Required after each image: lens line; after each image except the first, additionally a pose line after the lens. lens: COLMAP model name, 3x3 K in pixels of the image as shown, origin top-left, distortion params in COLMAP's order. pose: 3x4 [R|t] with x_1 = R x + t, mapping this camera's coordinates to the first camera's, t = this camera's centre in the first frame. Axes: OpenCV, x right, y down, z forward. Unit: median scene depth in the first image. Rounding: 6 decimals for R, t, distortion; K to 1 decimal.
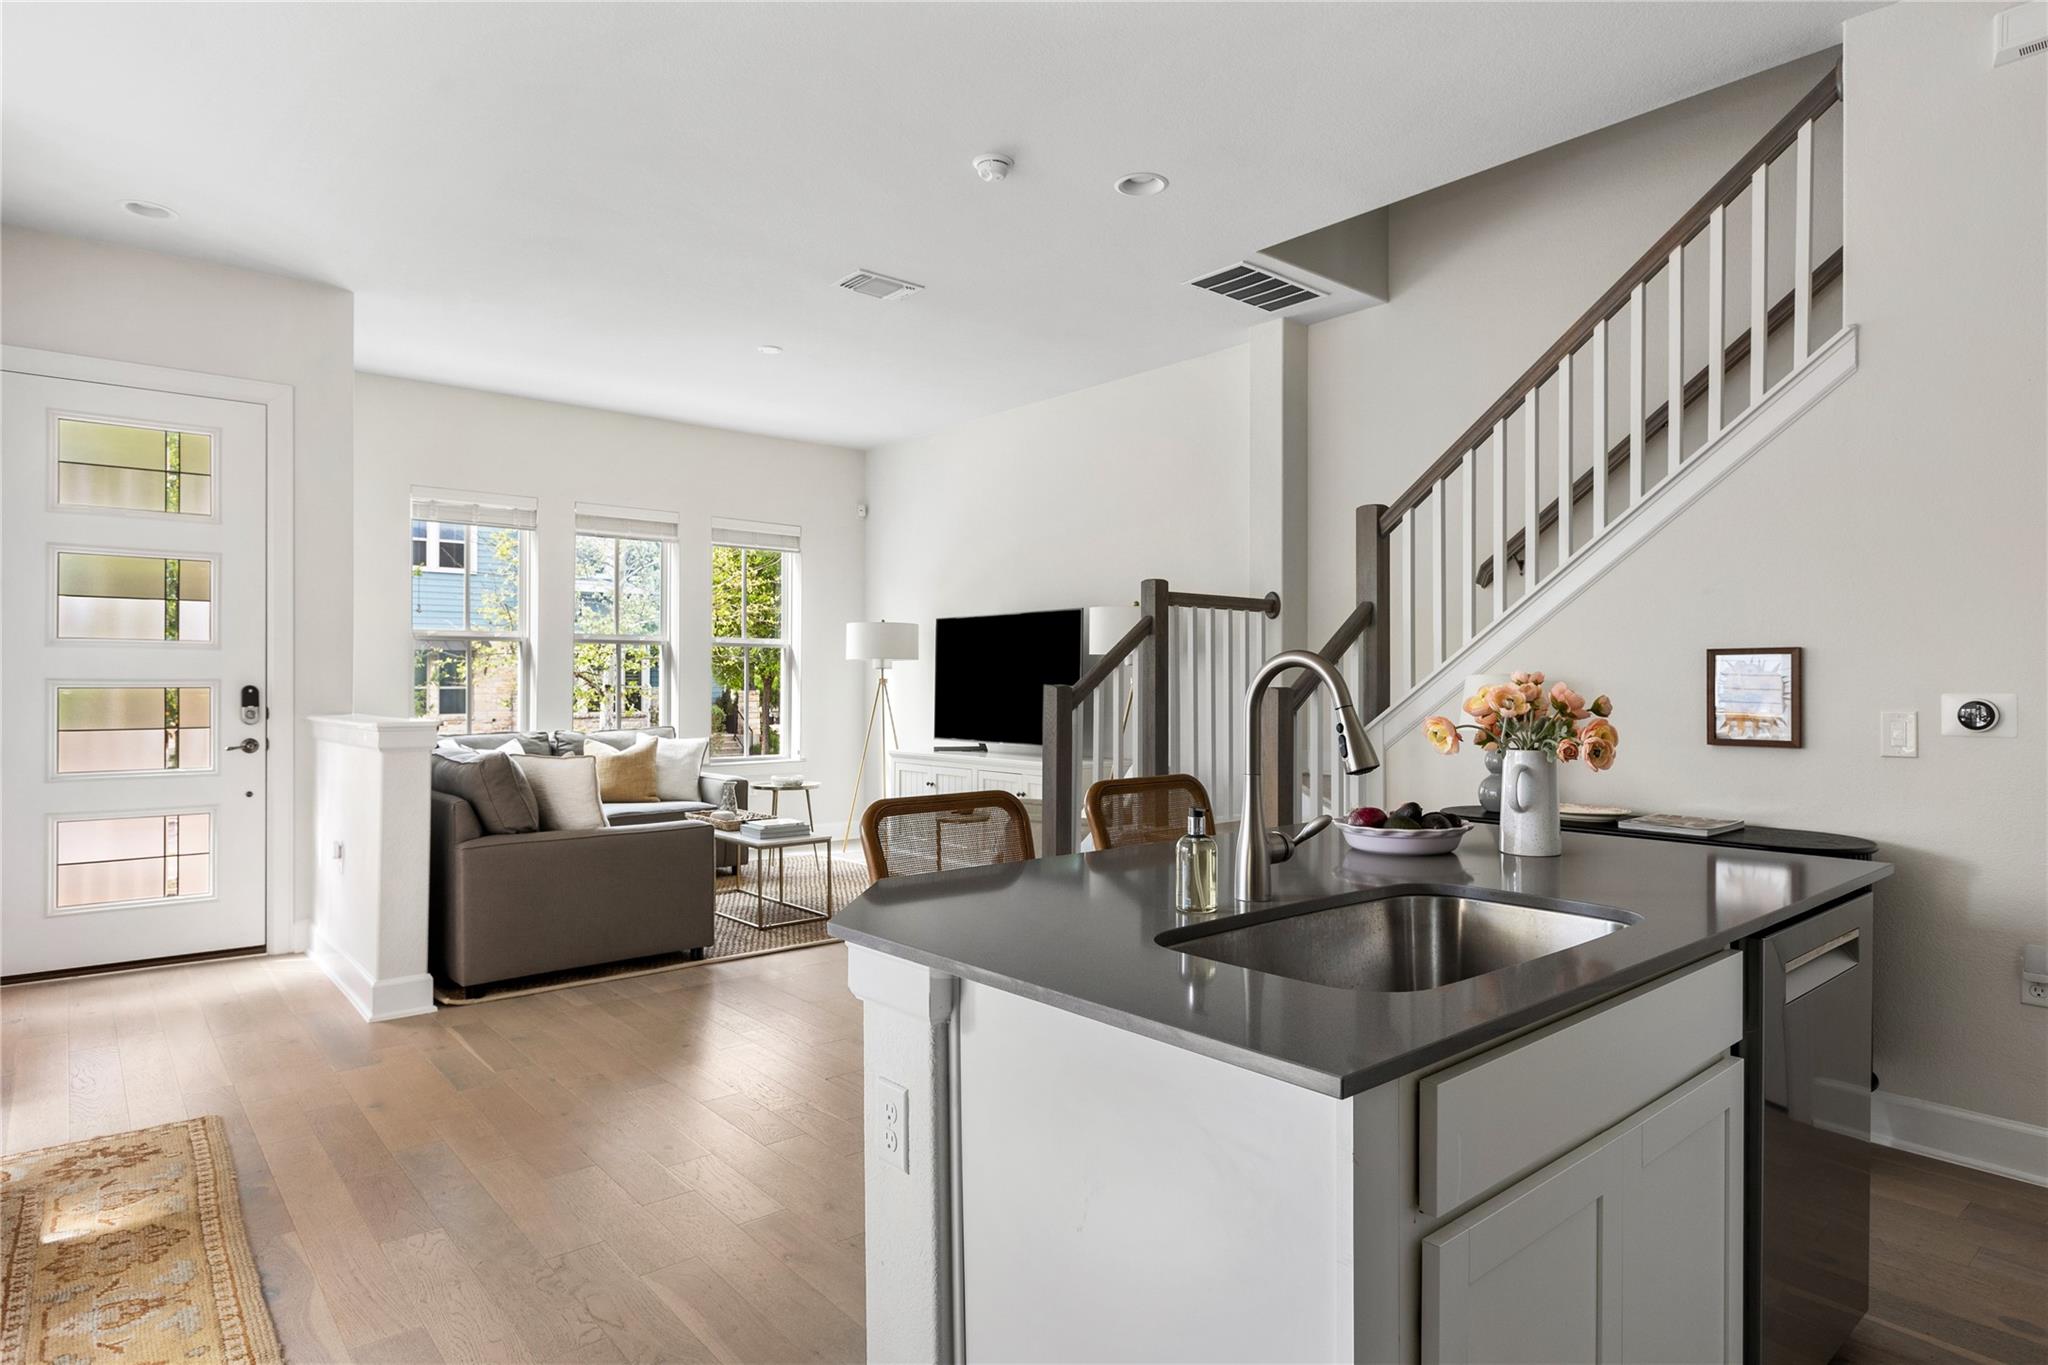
lens RADIAL K [[1141.9, 0, 1024.0], [0, 1141.9, 682.5], [0, 0, 1]] dist [0.000929, 0.000105]
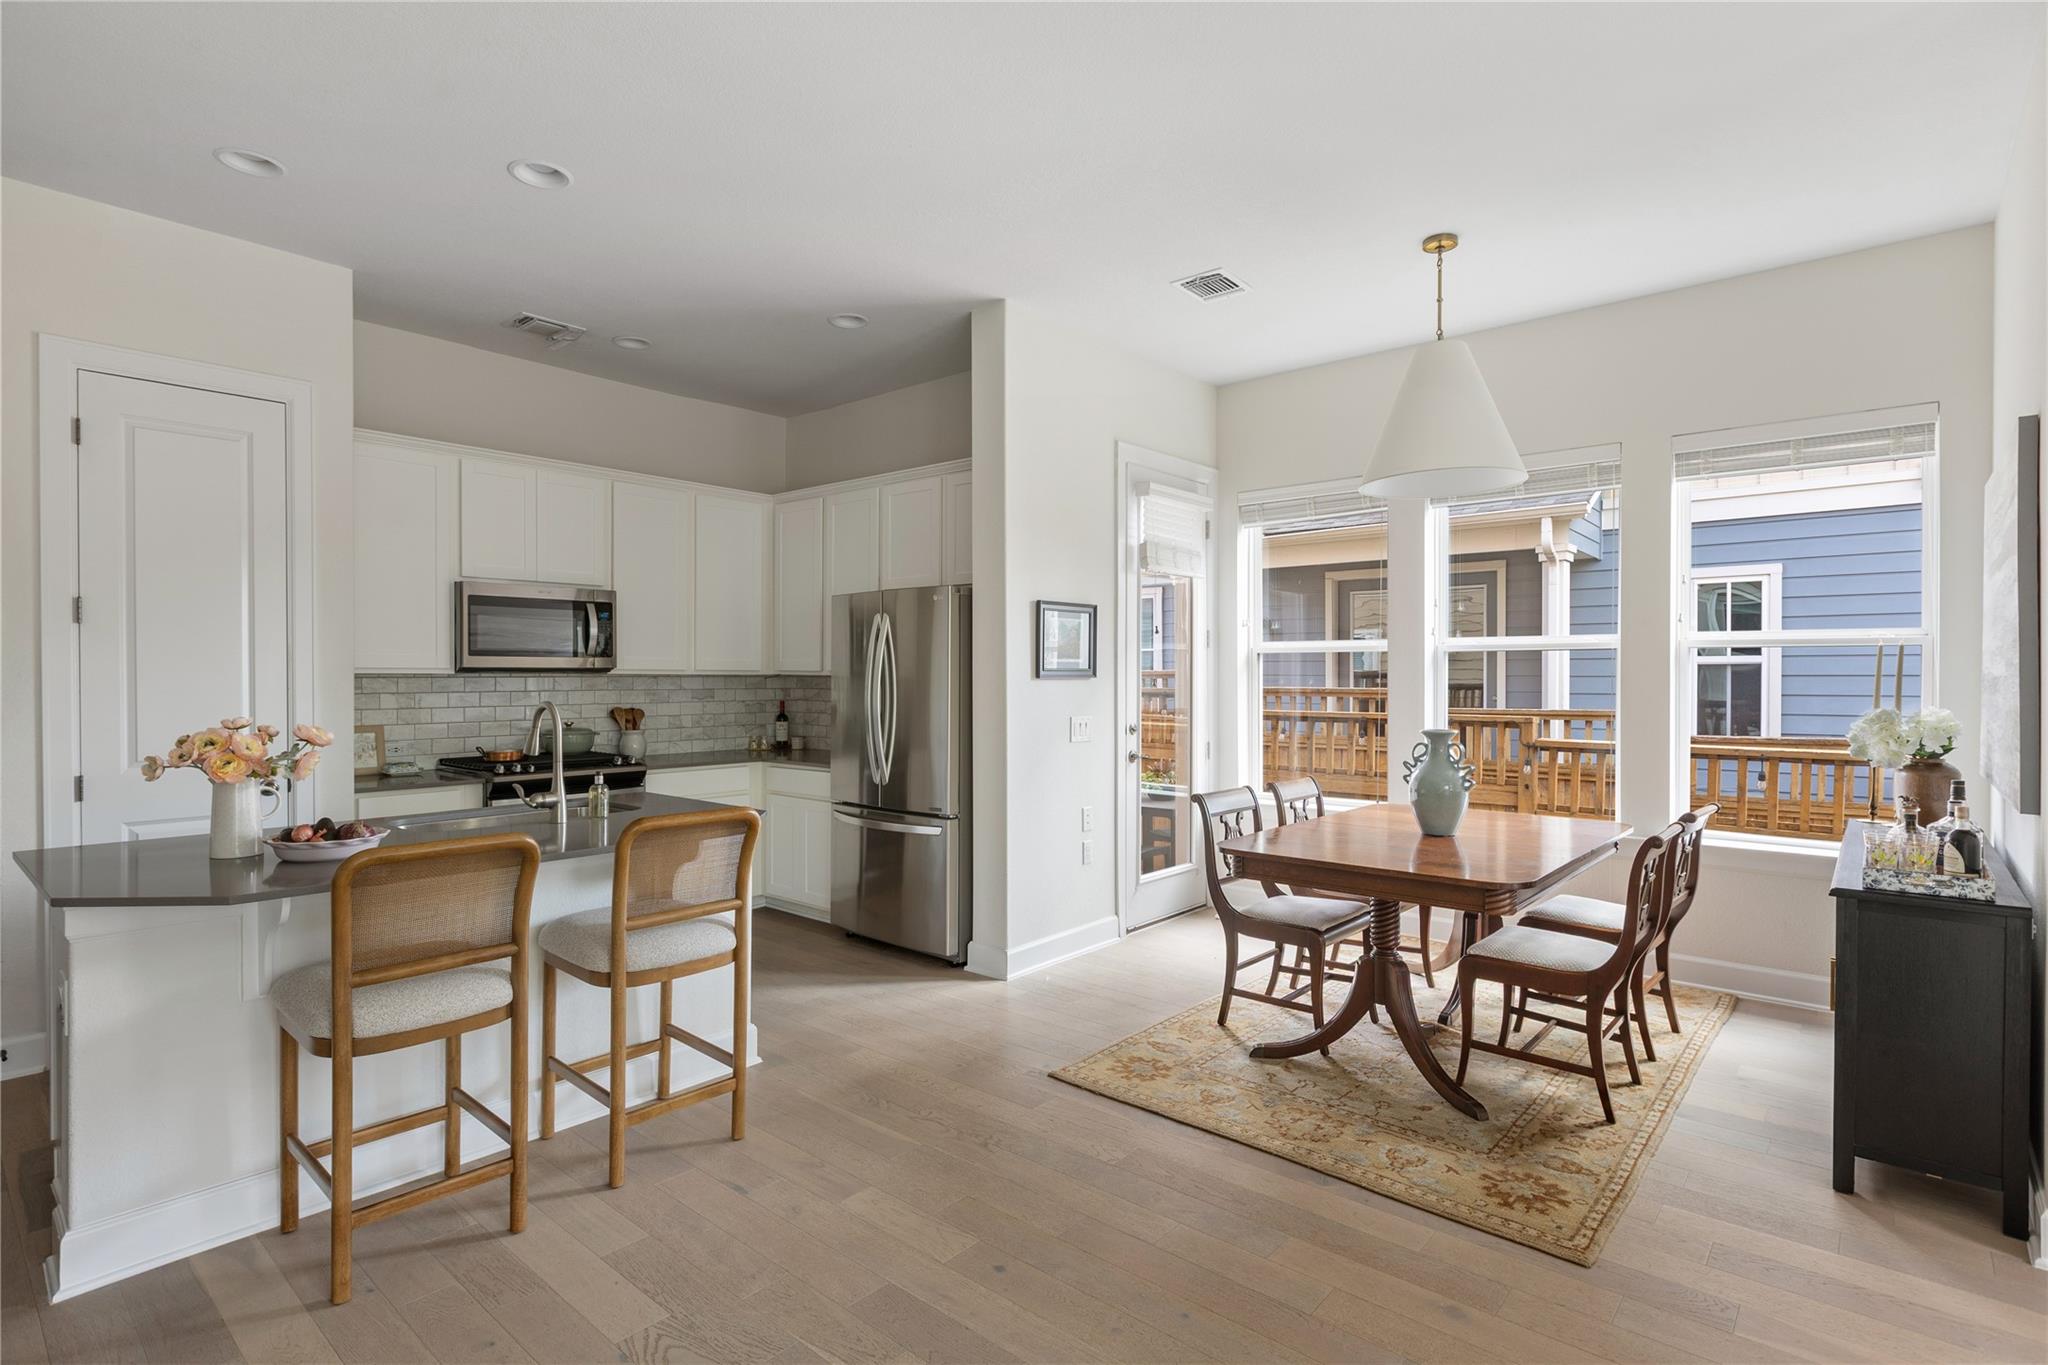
lens RADIAL K [[1005.6, 0, 1026.4], [0, 1005.6, 688.2], [0, 0, 1]] dist [-0.002330, -0.000587]
pose [[-0.988096, -0.002793, -0.153815, -0.212024], [-0.004945, 0.999895, 0.013611, -0.047278], [0.153761, 0.014209, -0.988006, 1.782152]]
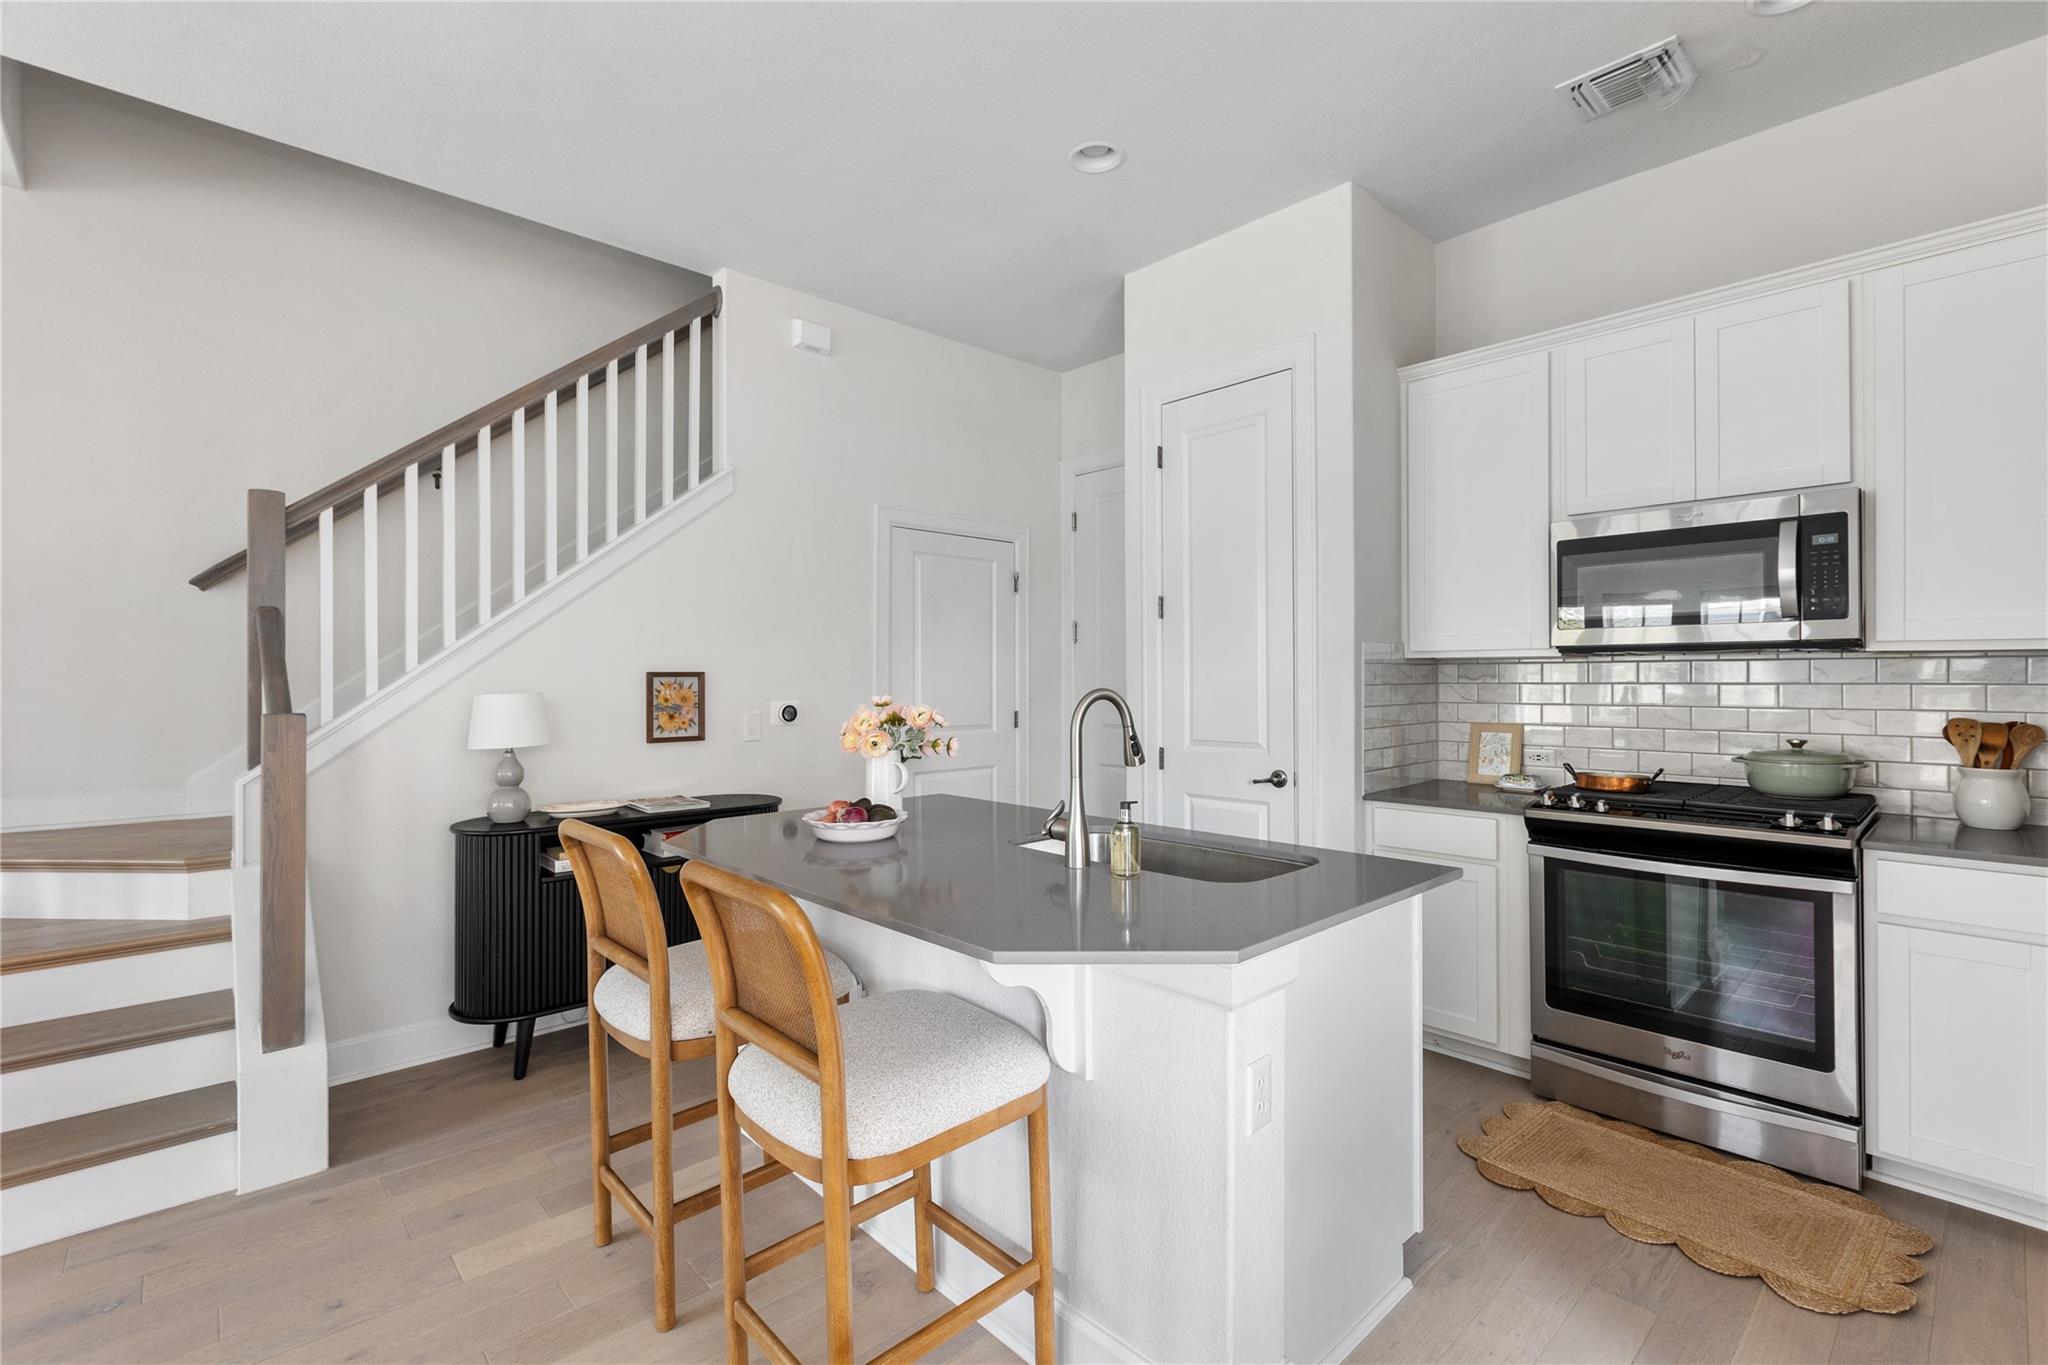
lens RADIAL K [[905.3, 0, 1028.0], [0, 905.3, 676.6], [0, 0, 1]] dist [-0.003410, -0.000164]
pose [[-0.096276, -0.004817, 0.995343, -0.533030], [0.006244, 0.999966, 0.005444, -0.029646], [-0.995335, 0.006739, -0.096243, 0.681882]]
